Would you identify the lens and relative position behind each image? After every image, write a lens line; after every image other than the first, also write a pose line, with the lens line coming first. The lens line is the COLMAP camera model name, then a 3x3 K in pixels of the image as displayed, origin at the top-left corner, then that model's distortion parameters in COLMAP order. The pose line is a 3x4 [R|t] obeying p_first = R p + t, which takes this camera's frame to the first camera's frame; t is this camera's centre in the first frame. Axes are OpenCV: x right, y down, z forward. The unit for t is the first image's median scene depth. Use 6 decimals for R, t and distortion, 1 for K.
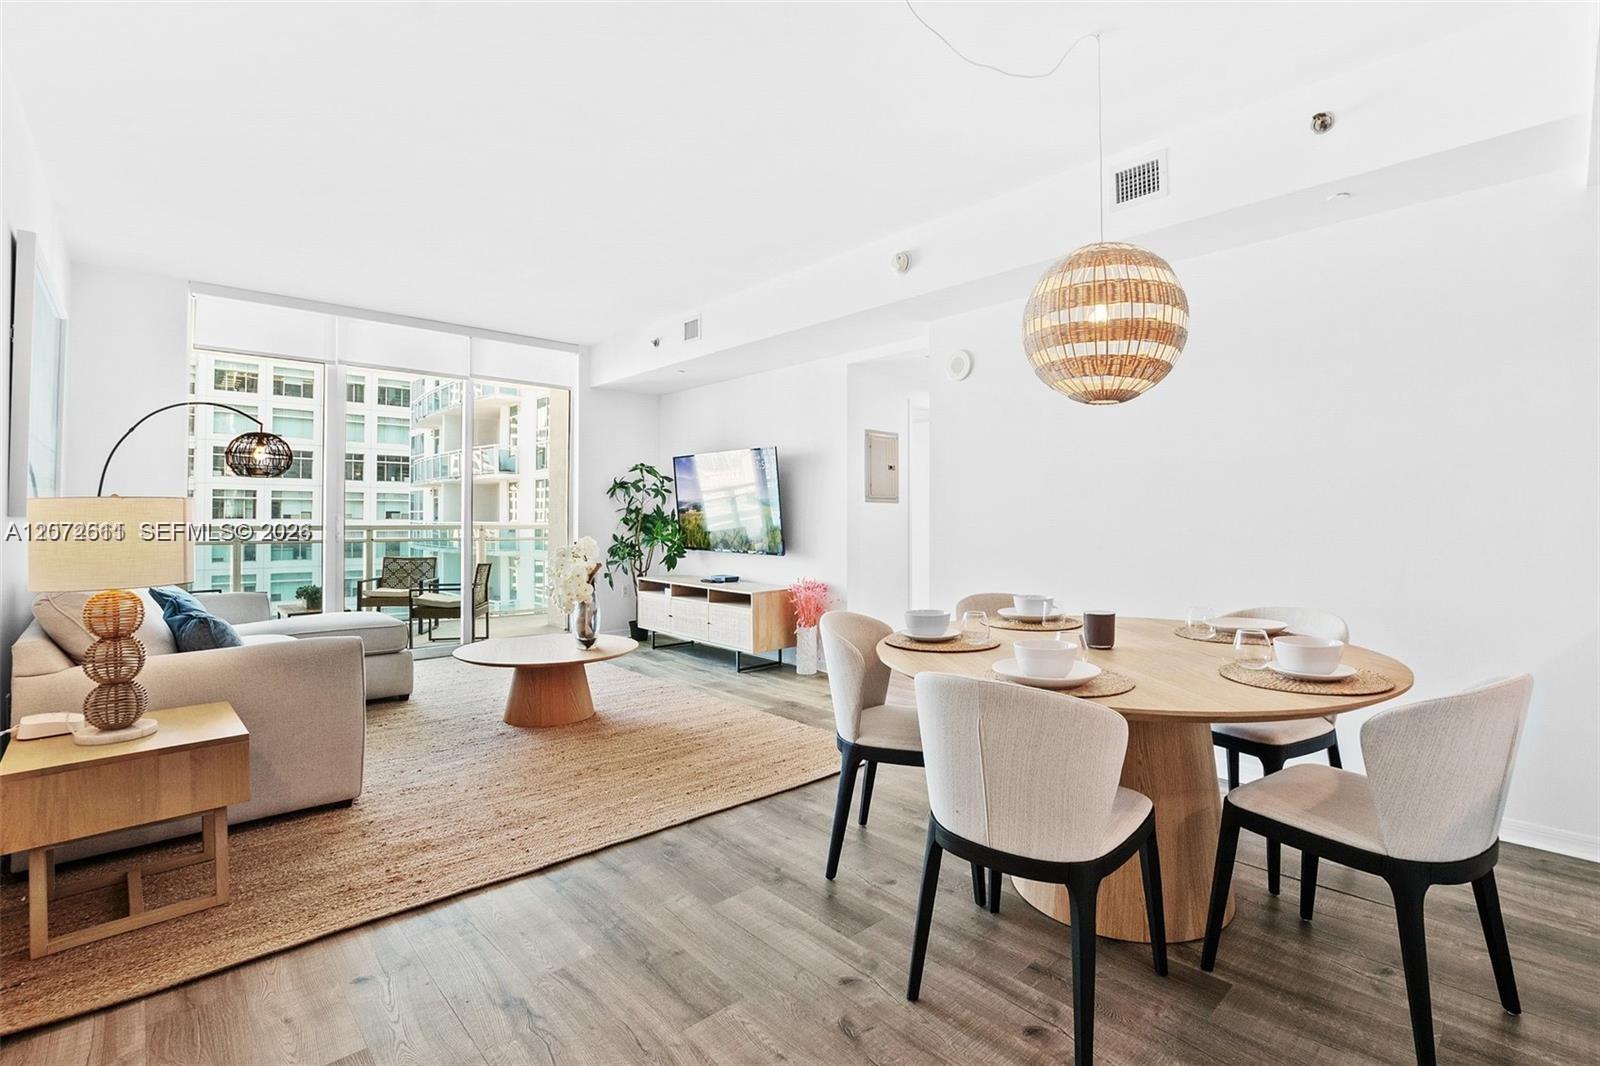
lens RADIAL K [[722.2, 0, 819.4], [0, 722.2, 517.6], [0, 0, 1]] dist [-0.023253, 0.009380]
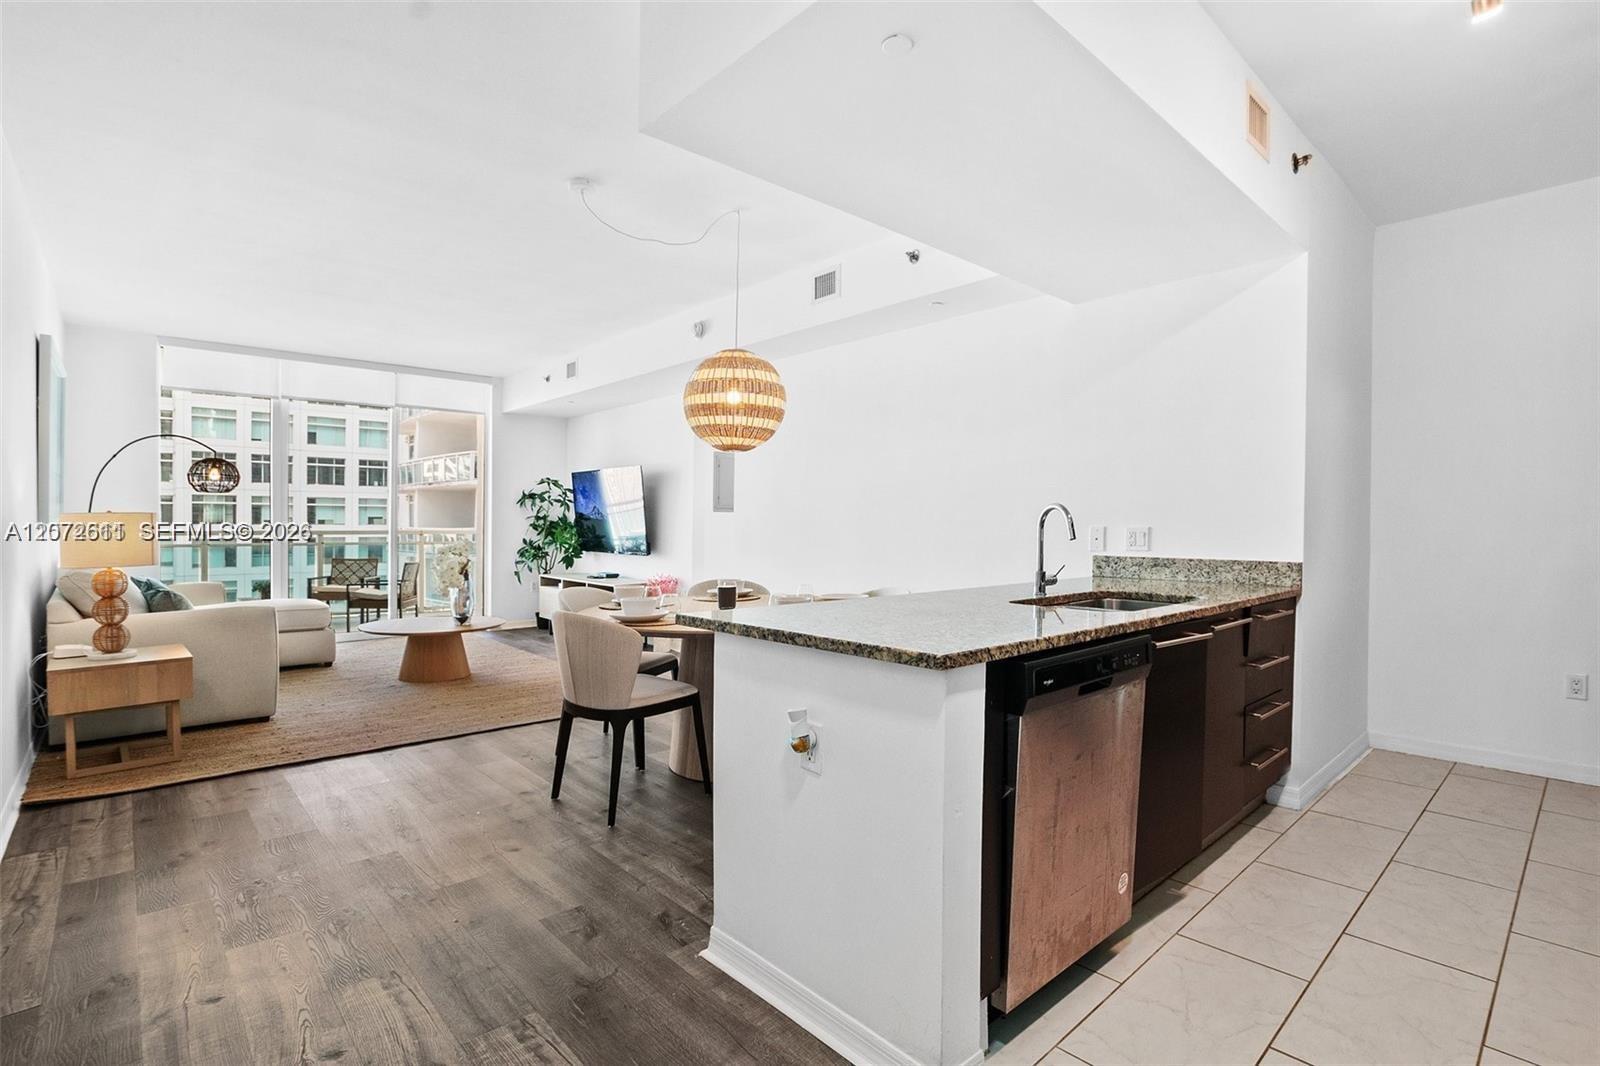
lens RADIAL K [[750.1, 0, 813.8], [0, 750.1, 532.3], [0, 0, 1]] dist [-0.010326, 0.000239]
pose [[0.999943, 0.001949, -0.010516, 0.205263], [-0.001832, 0.999936, 0.011142, -0.001030], [0.010537, -0.011122, 0.999883, -0.219708]]
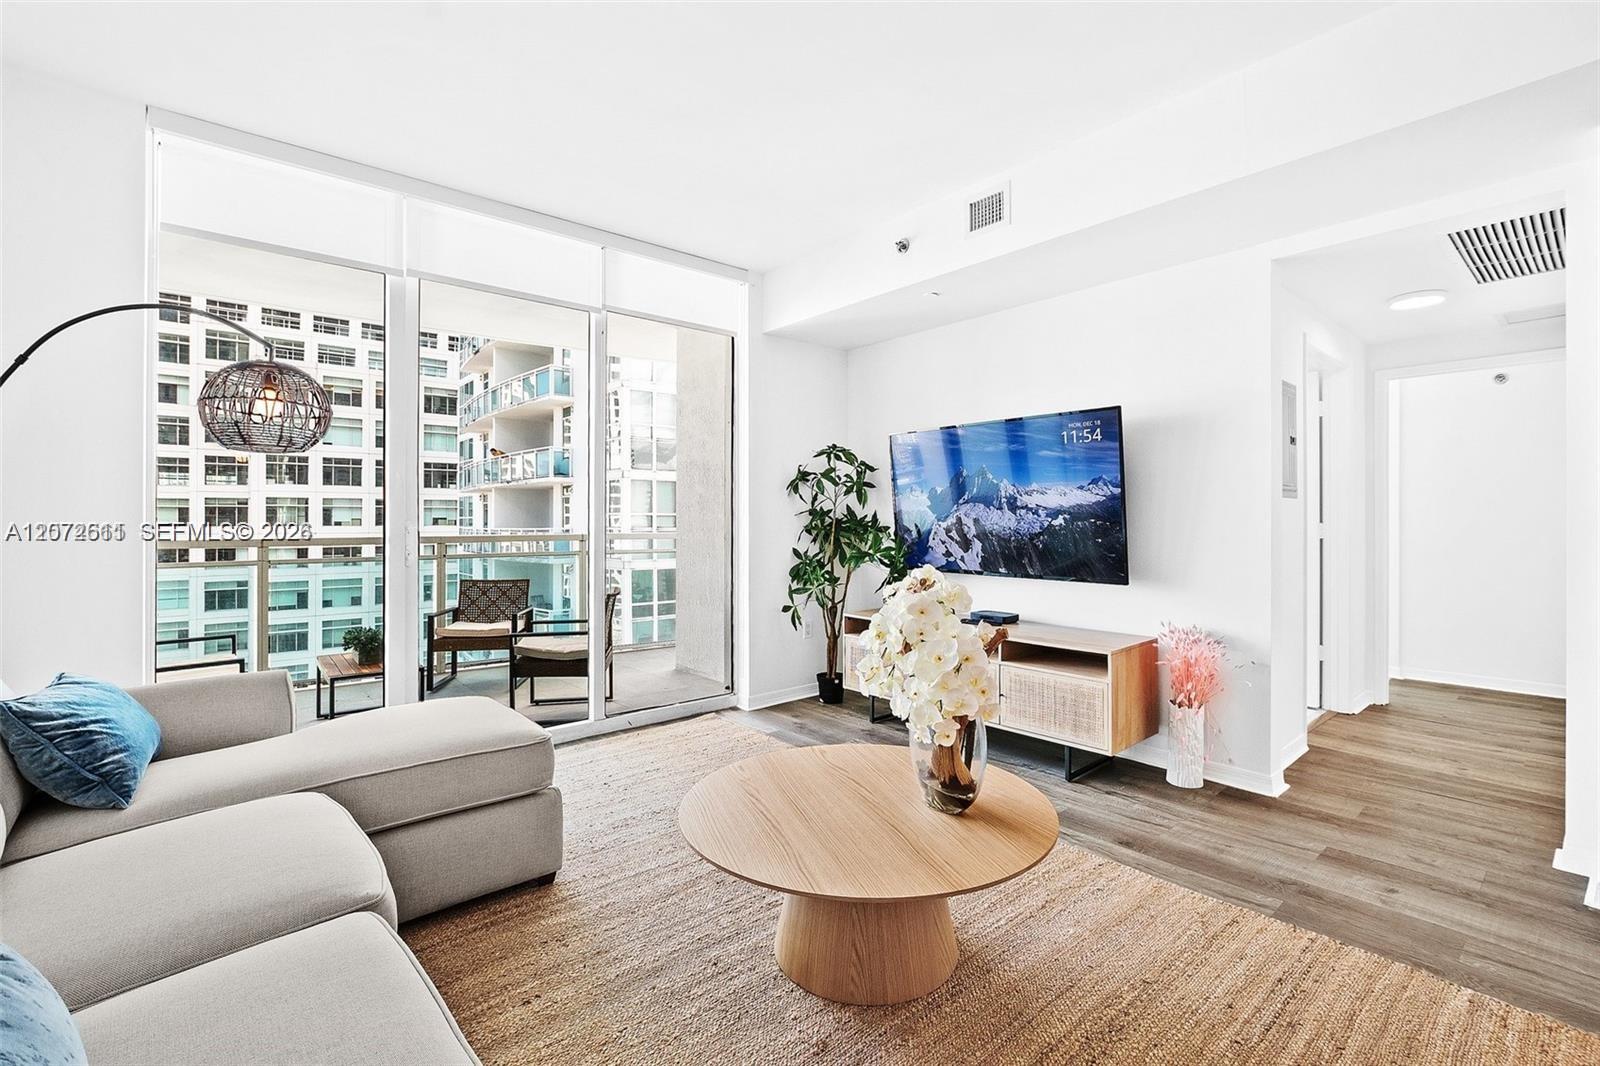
lens RADIAL K [[703.4, 0, 818.4], [0, 703.4, 523.0], [0, 0, 1]] dist [-0.013266, 0.000165]
pose [[0.999247, -0.006255, -0.038301, -0.242492], [0.006354, 0.999977, 0.002463, -0.002816], [0.038285, -0.002705, 0.999263, 0.337756]]
